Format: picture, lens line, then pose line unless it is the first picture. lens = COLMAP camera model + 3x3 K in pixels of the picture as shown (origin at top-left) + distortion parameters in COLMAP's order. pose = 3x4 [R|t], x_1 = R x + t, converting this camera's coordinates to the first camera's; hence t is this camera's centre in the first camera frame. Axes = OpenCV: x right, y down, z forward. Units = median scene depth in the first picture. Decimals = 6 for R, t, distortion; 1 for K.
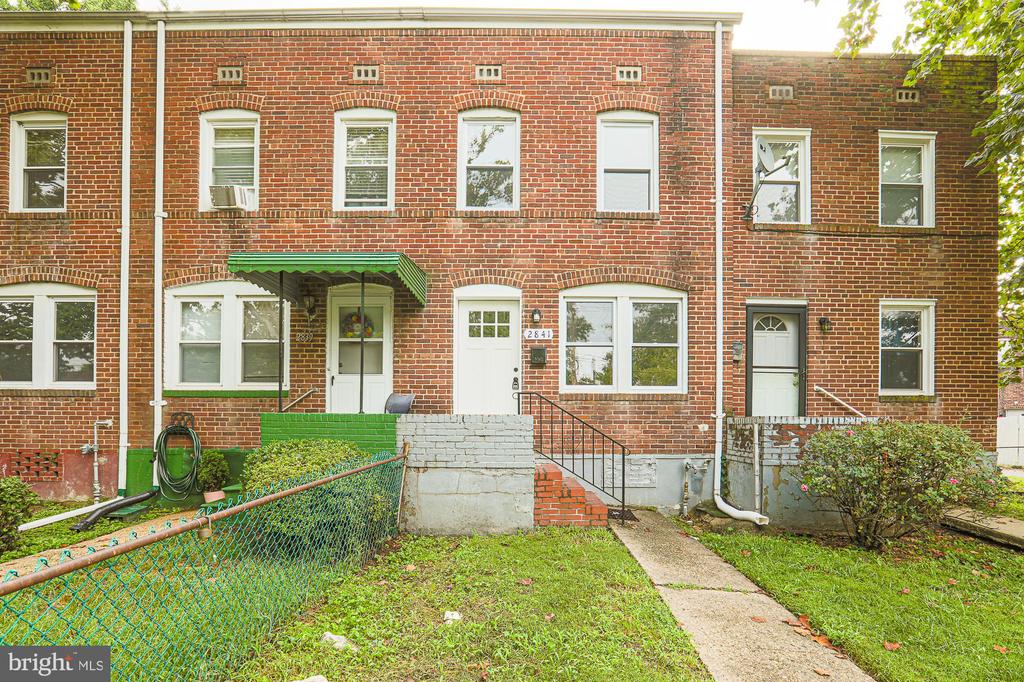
lens RADIAL K [[506.9, 0, 526.0], [0, 506.9, 431.3], [0, 0, 1]] dist [-0.045249, 0.013366]
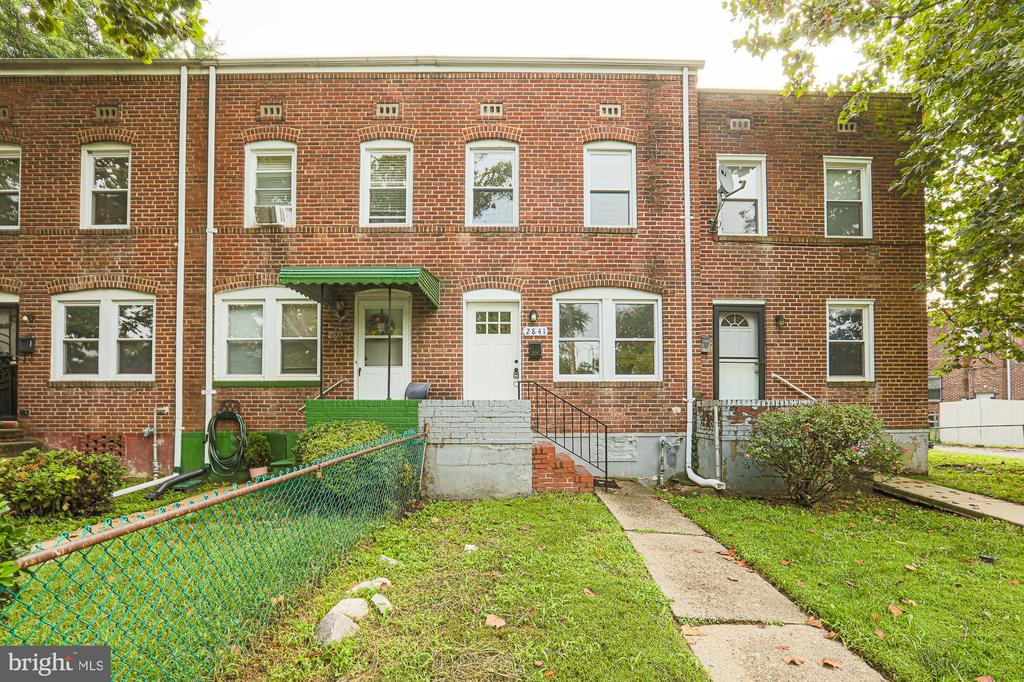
lens RADIAL K [[499.4, 0, 529.4], [0, 499.4, 409.8], [0, 0, 1]] dist [-0.055143, 0.020772]
pose [[0.999966, -0.006729, 0.004723, 0.004058], [0.006795, 0.999878, -0.014055, 0.006489], [-0.004628, 0.014087, 0.999890, -0.152641]]
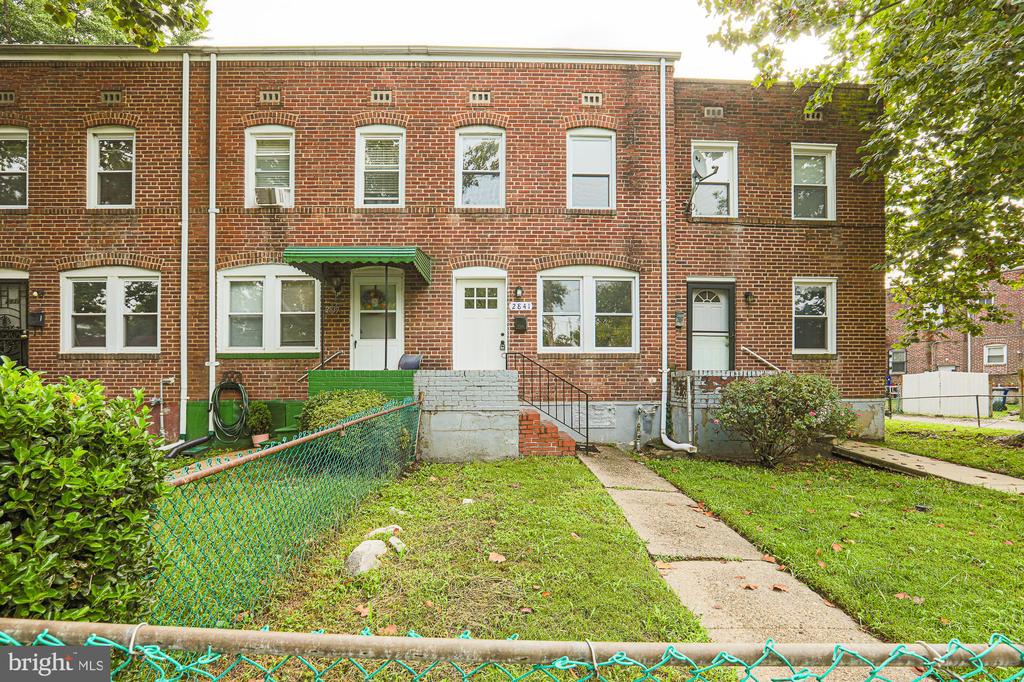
lens RADIAL K [[491.6, 0, 513.3], [0, 491.6, 389.5], [0, 0, 1]] dist [-0.060764, 0.026979]
pose [[0.999870, -0.006326, 0.014830, -0.013185], [0.006322, 0.999980, 0.000348, 0.012937], [-0.014832, -0.000255, 0.999890, -0.212155]]
